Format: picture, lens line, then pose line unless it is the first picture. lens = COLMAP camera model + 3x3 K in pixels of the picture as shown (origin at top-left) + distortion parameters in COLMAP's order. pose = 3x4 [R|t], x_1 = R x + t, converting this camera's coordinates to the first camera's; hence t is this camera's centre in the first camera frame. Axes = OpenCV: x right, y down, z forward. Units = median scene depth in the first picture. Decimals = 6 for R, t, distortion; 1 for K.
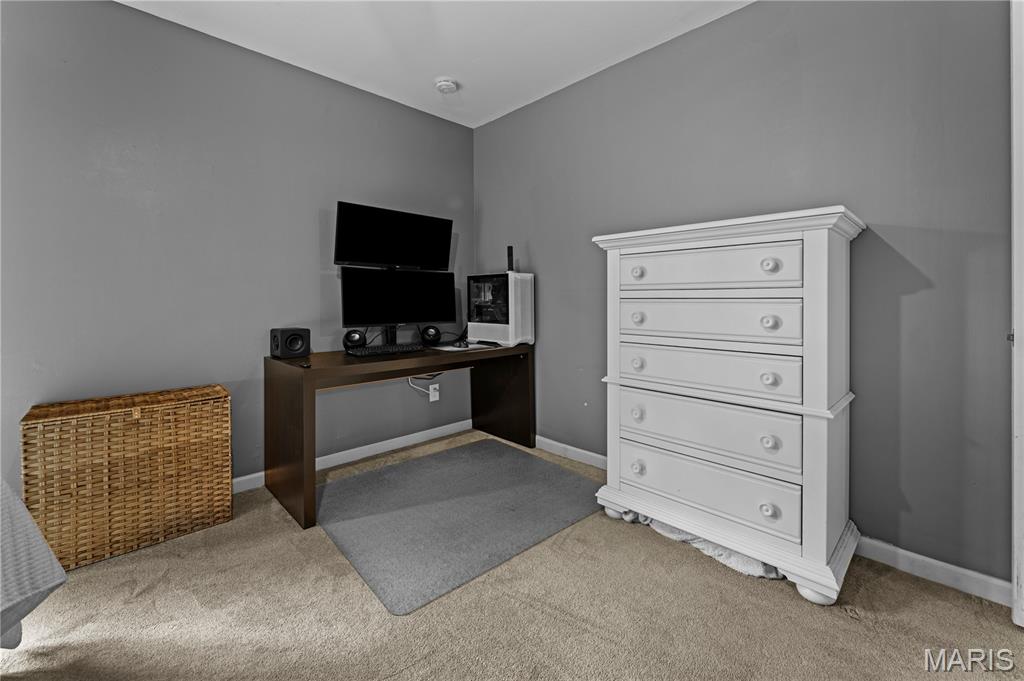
lens RADIAL K [[421.8, 0, 516.2], [0, 421.8, 308.4], [0, 0, 1]] dist [-0.001851, -0.000309]
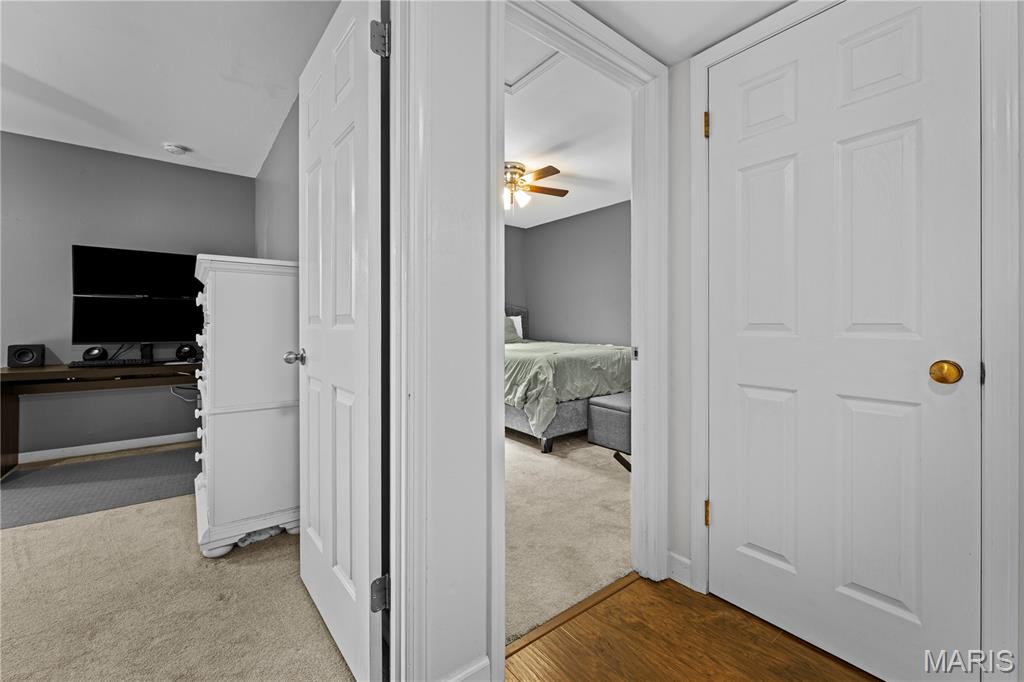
lens RADIAL K [[418.5, 0, 510.8], [0, 418.5, 330.5], [0, 0, 1]] dist [0.002702, -0.002182]
pose [[0.994480, 0.008526, -0.104580, 1.271619], [-0.009687, 0.999897, -0.010602, 0.006849], [0.104478, 0.011556, 0.994460, -0.139590]]
